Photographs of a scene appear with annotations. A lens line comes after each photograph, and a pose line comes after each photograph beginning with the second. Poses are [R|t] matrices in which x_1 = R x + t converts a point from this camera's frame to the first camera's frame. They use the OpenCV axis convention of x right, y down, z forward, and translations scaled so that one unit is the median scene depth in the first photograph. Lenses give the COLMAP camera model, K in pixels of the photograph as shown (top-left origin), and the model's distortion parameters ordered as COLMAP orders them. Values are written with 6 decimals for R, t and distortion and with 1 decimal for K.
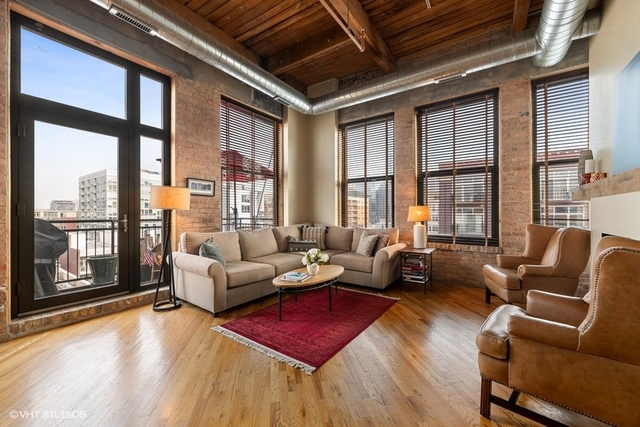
lens RADIAL K [[251.7, 0, 323.1], [0, 251.7, 213.1], [0, 0, 1]] dist [0.002281, 0.000303]
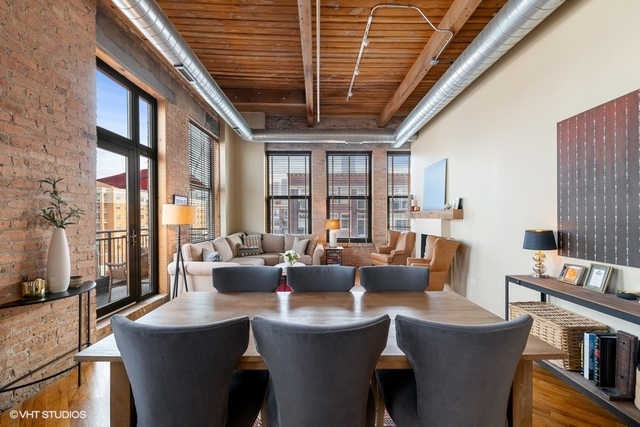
lens RADIAL K [[268.2, 0, 318.2], [0, 268.2, 219.4], [0, 0, 1]] dist [0.000804, -0.000118]
pose [[0.823815, -0.001757, 0.566856, -0.593507], [-0.003211, 0.999965, 0.007765, -0.037945], [-0.566849, -0.008217, 0.823781, -0.281540]]
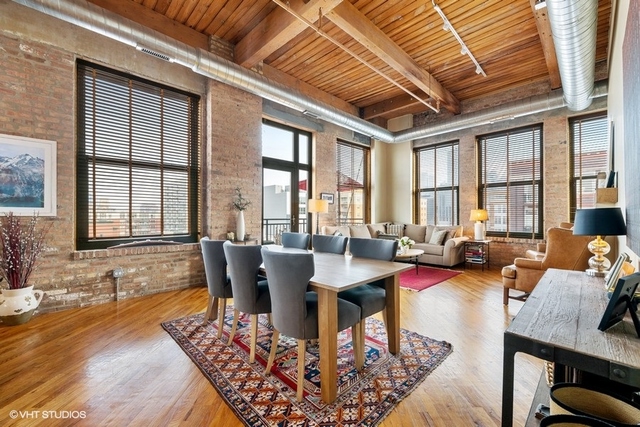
lens RADIAL K [[260.4, 0, 320.0], [0, 260.4, 213.5], [0, 0, 1]] dist [0.001115, -0.000098]
pose [[0.978614, -0.000653, -0.205705, -0.174118], [-0.000358, 0.999988, -0.004880, 0.000462], [0.205706, 0.004849, 0.978602, -0.564827]]
